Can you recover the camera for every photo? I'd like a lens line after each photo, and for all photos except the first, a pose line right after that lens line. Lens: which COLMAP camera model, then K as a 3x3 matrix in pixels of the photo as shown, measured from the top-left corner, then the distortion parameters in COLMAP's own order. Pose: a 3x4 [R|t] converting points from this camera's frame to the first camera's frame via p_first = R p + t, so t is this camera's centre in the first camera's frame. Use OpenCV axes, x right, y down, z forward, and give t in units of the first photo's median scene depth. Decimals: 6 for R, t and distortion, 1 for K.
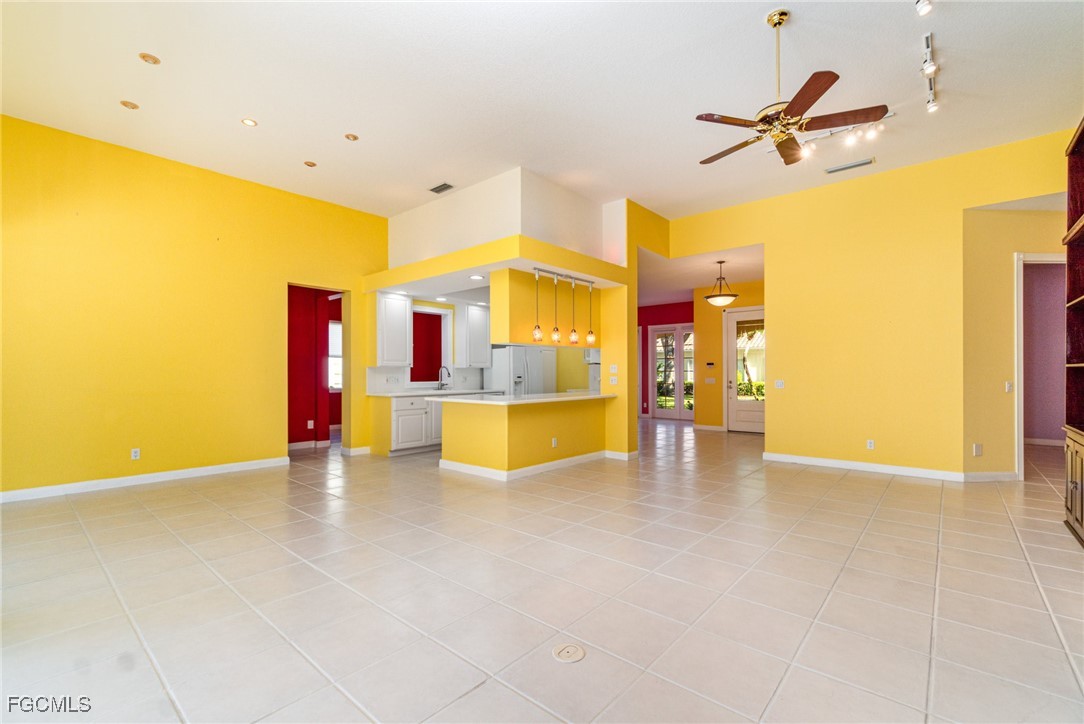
lens RADIAL K [[472.8, 0, 533.9], [0, 472.8, 367.0], [0, 0, 1]] dist [0.019835, 0.000113]
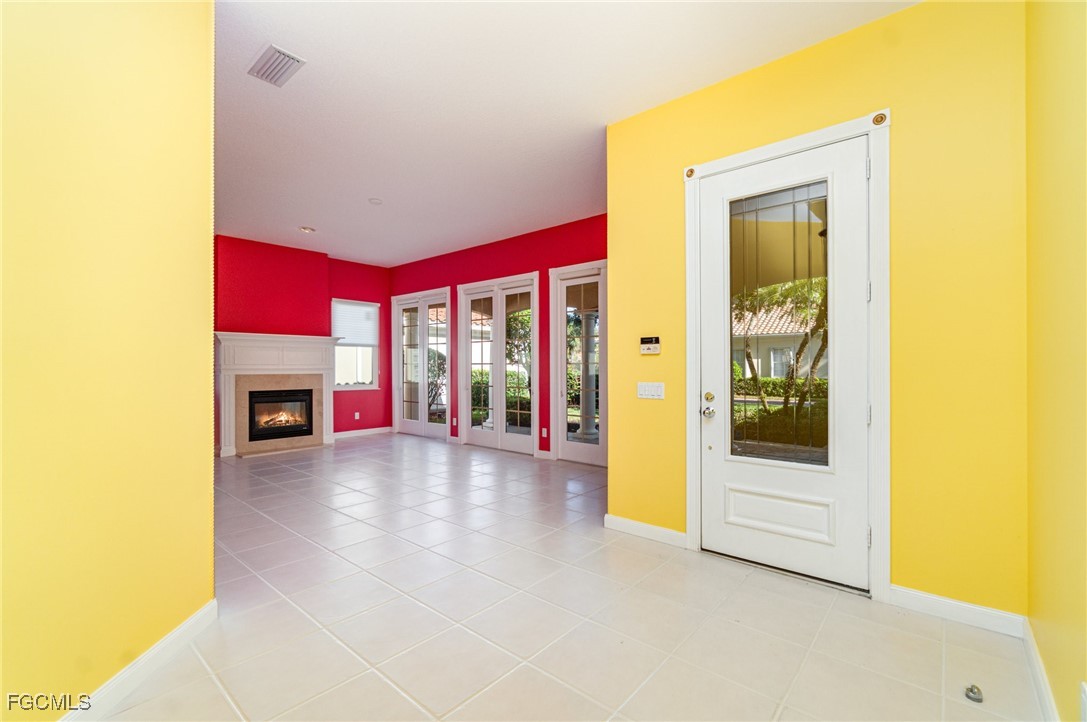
lens RADIAL K [[466.7, 0, 542.2], [0, 466.7, 365.5], [0, 0, 1]] dist [-0.002669, -0.000087]
pose [[0.999946, -0.004001, 0.009623, 0.139640], [0.003859, 0.999884, 0.014725, 0.002899], [-0.009681, -0.014687, 0.999845, 0.321335]]
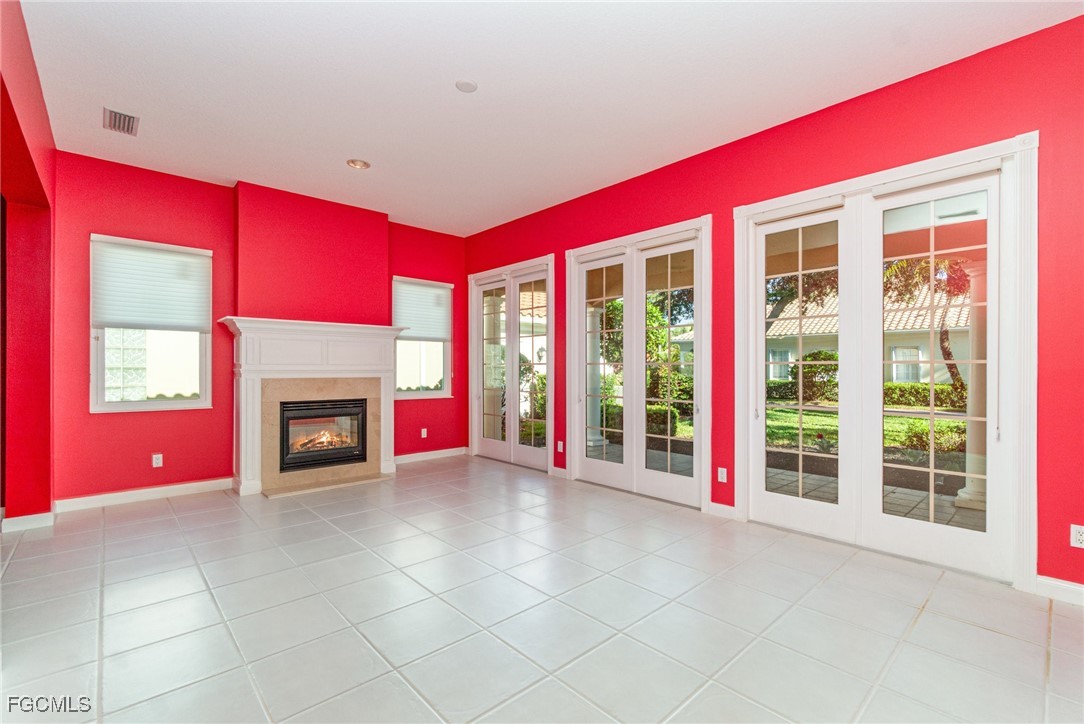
lens RADIAL K [[472.8, 0, 543.2], [0, 472.8, 364.1], [0, 0, 1]] dist [0.019835, 0.000113]
pose [[0.994721, -0.002292, -0.102591, 0.093955], [0.003097, 0.999966, 0.007687, 0.004744], [0.102570, -0.007964, 0.994694, 0.422875]]
